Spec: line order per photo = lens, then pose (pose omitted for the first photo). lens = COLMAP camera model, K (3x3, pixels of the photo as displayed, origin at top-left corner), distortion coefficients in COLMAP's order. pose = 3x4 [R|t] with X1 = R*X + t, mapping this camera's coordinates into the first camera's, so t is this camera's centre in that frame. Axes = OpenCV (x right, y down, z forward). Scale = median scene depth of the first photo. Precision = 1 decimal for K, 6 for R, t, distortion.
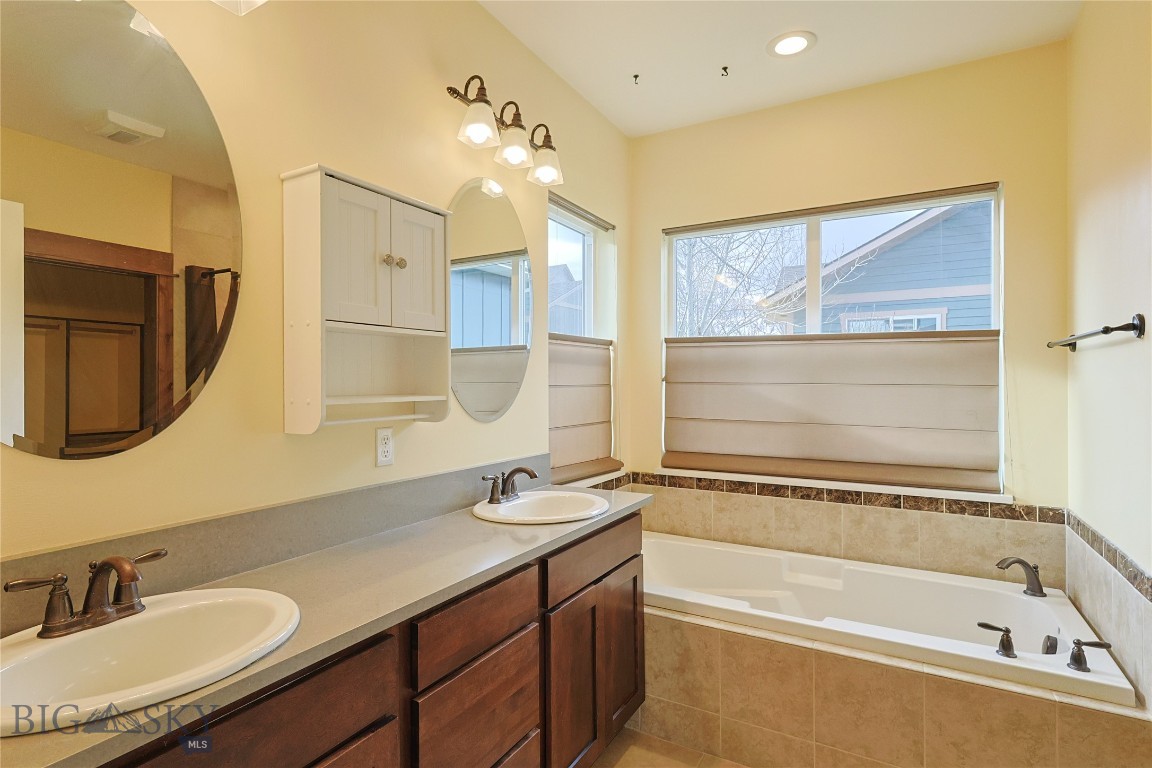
lens RADIAL K [[522.8, 0, 590.7], [0, 522.8, 391.8], [0, 0, 1]] dist [-0.000353, -0.000531]
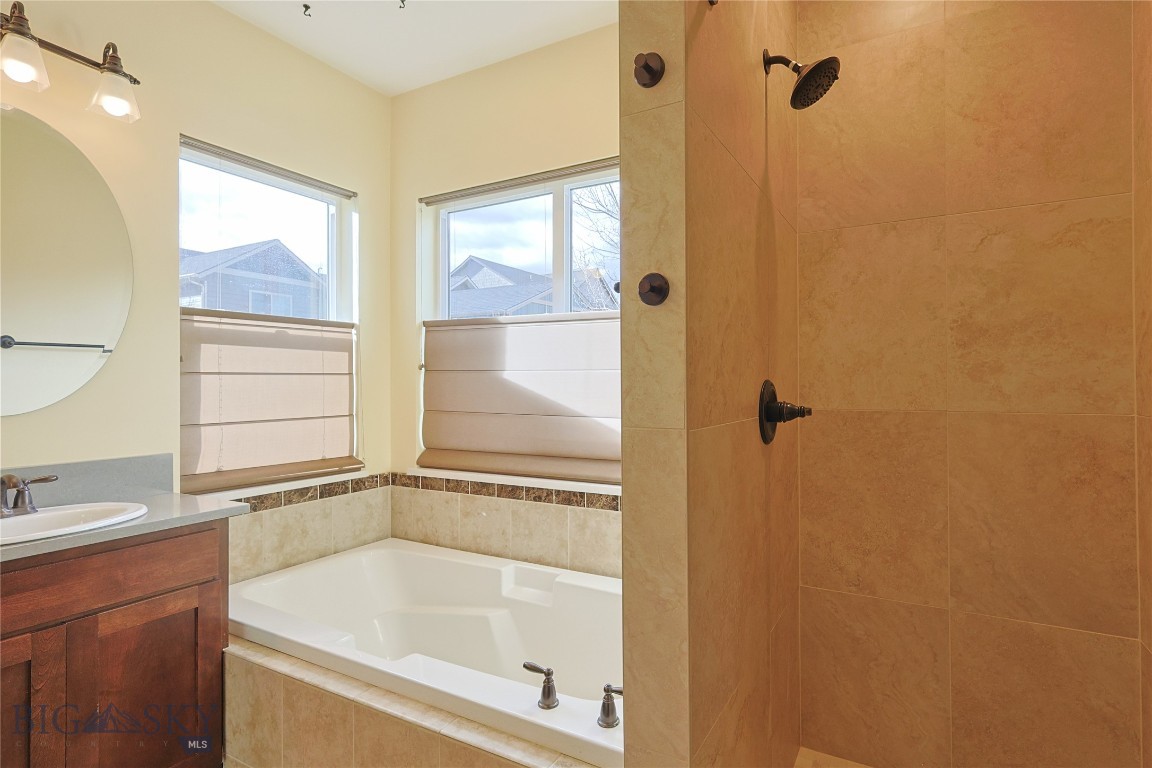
lens RADIAL K [[530.7, 0, 579.0], [0, 530.7, 382.2], [0, 0, 1]] dist [0.001535, 0.000304]
pose [[0.997060, -0.003765, 0.076537, 0.401288], [0.004506, 0.999945, -0.009510, 0.013168], [-0.076497, 0.009827, 0.997021, 0.099066]]
